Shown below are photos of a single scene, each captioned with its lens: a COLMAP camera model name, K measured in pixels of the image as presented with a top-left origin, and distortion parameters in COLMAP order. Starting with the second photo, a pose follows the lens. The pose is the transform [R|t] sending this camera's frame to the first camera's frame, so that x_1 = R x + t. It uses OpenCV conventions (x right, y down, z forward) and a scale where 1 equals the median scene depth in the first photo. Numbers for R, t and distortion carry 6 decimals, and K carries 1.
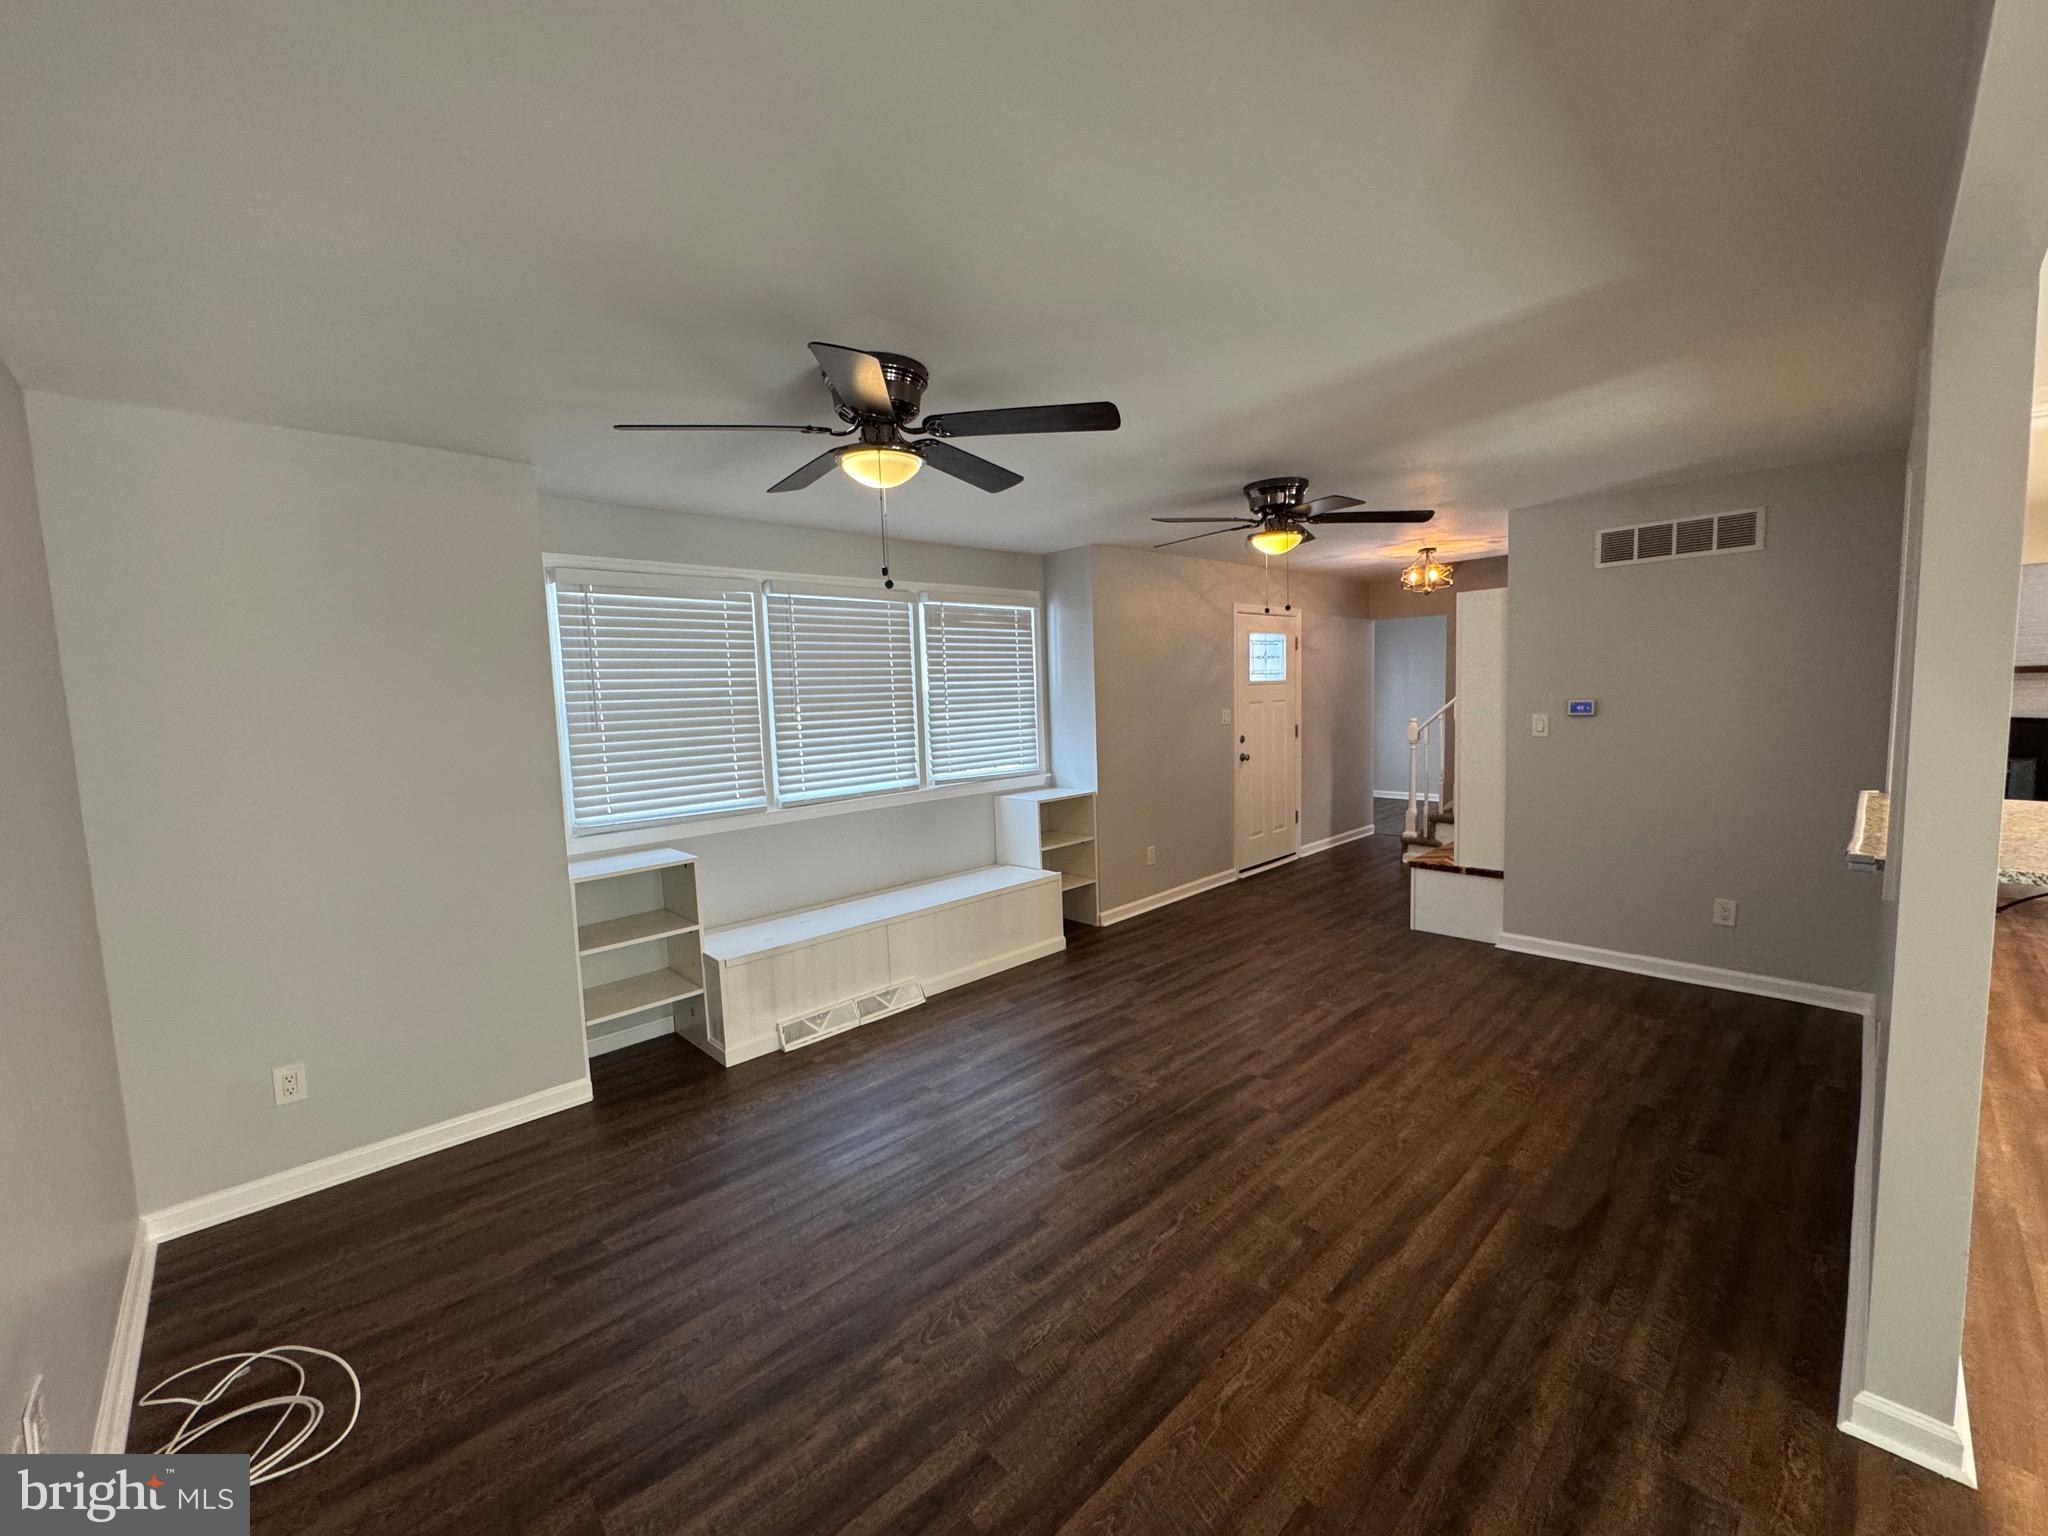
lens RADIAL K [[820.8, 0, 1023.3], [0, 820.8, 767.0], [0, 0, 1]] dist [-0.008090, 0.002718]
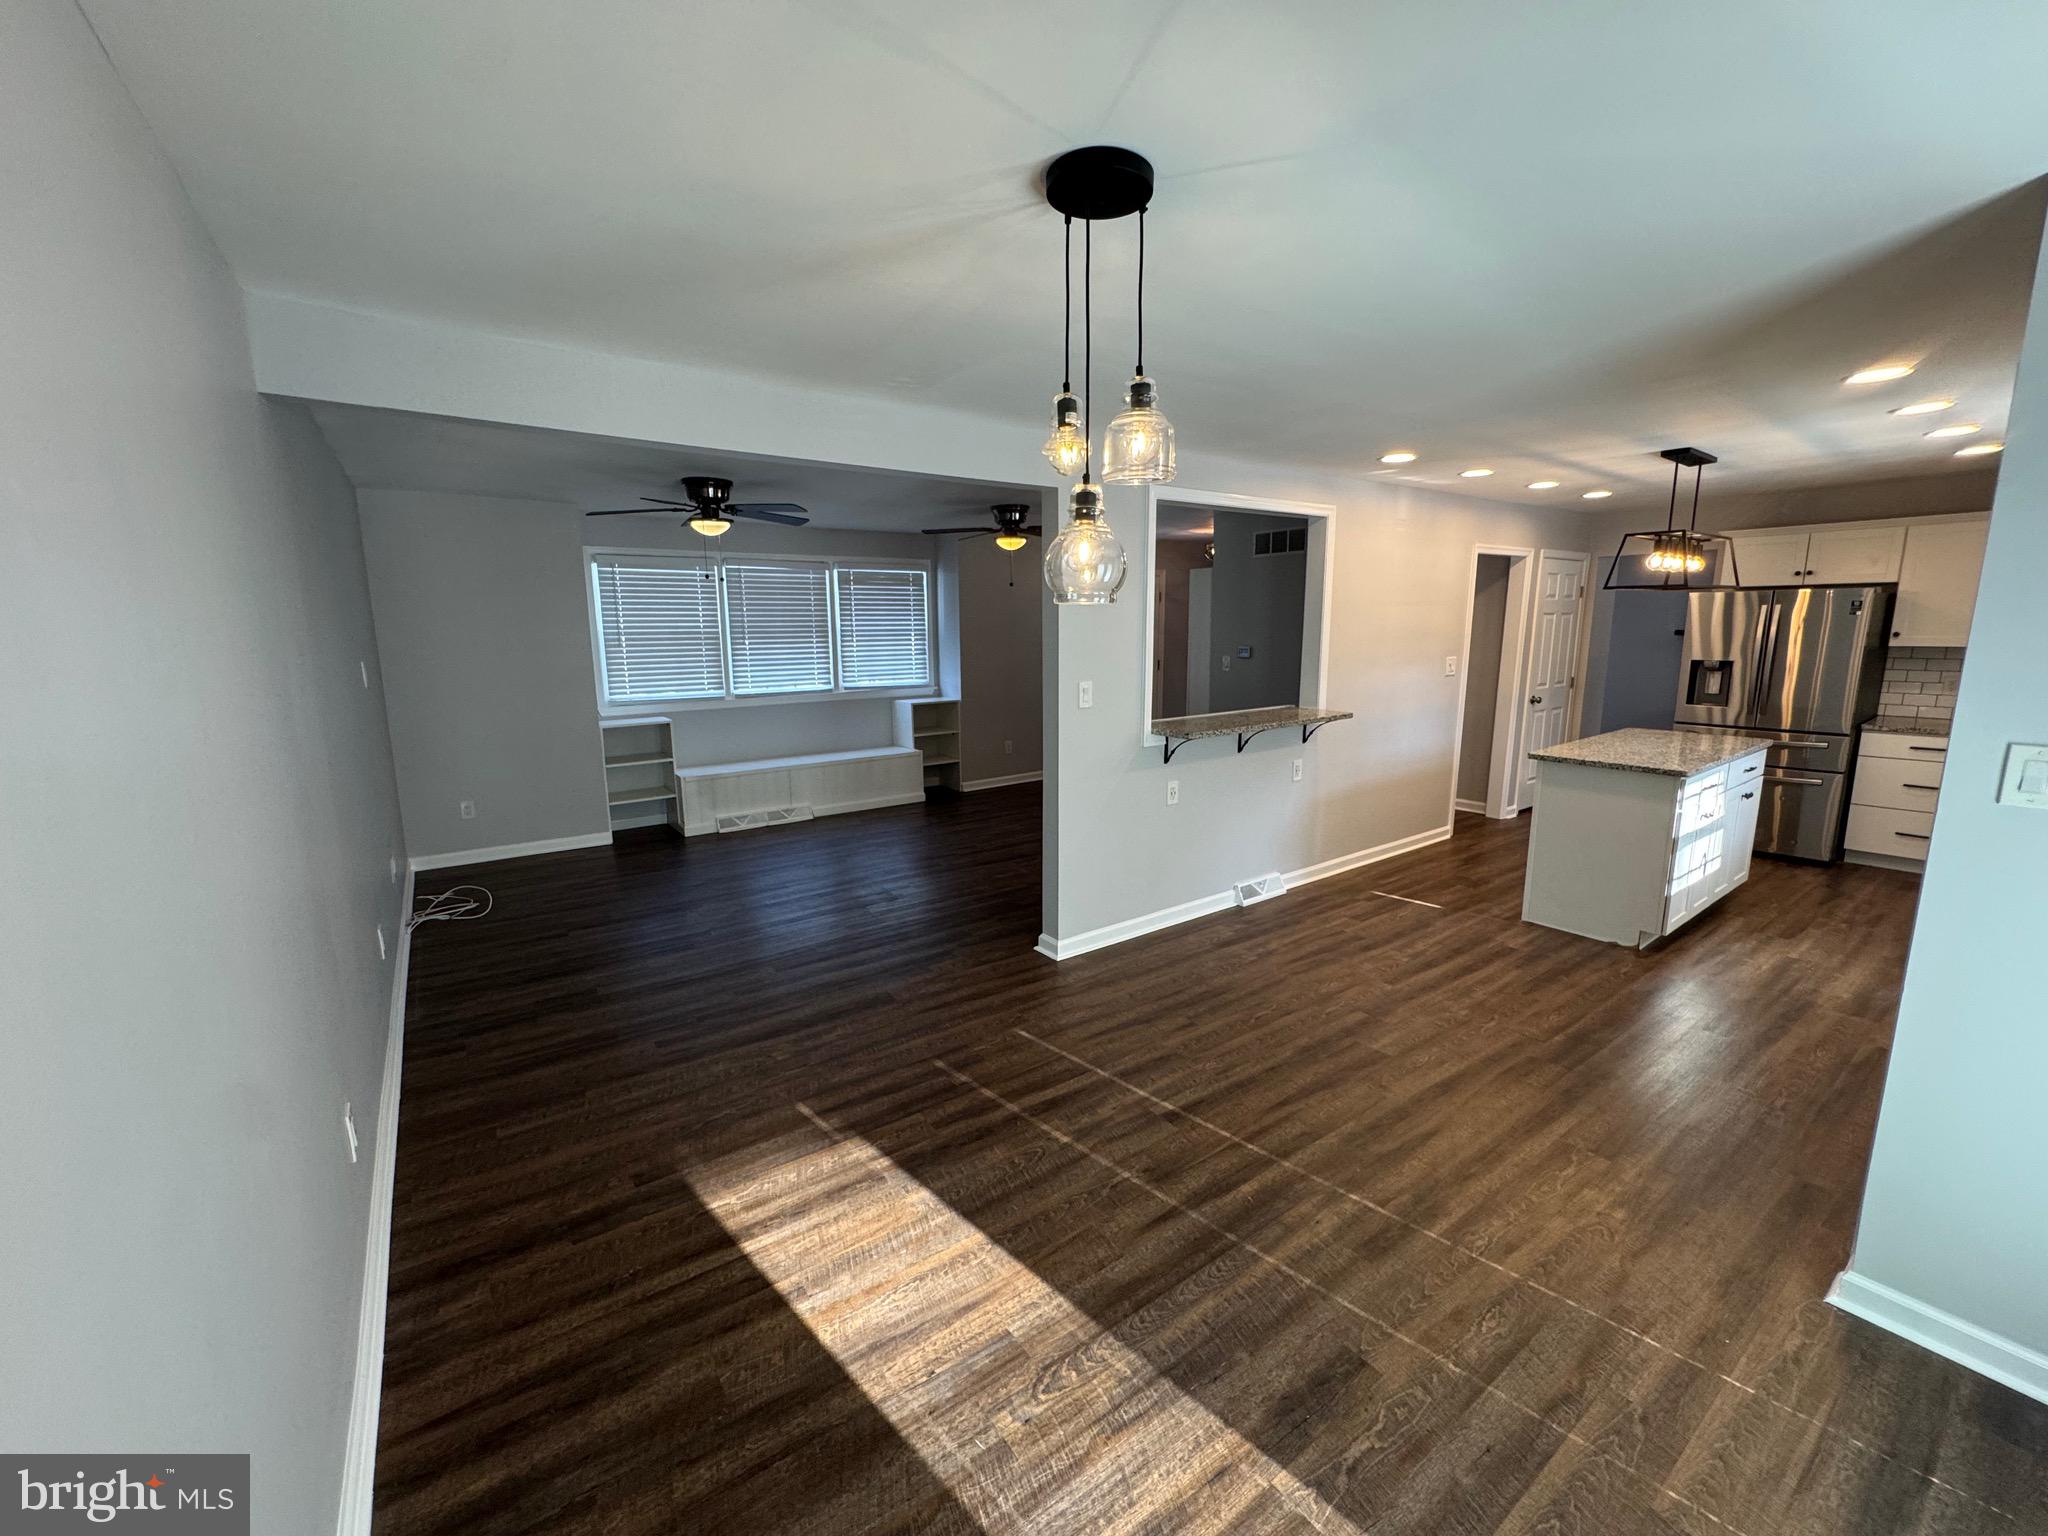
lens RADIAL K [[820.8, 0, 1024.7], [0, 820.8, 769.7], [0, 0, 1]] dist [-0.008090, 0.002718]
pose [[0.989361, 0.055694, -0.134401, 0.519756], [-0.042905, 0.994433, 0.096245, 0.010097], [0.139013, -0.089454, 0.986242, -0.565275]]
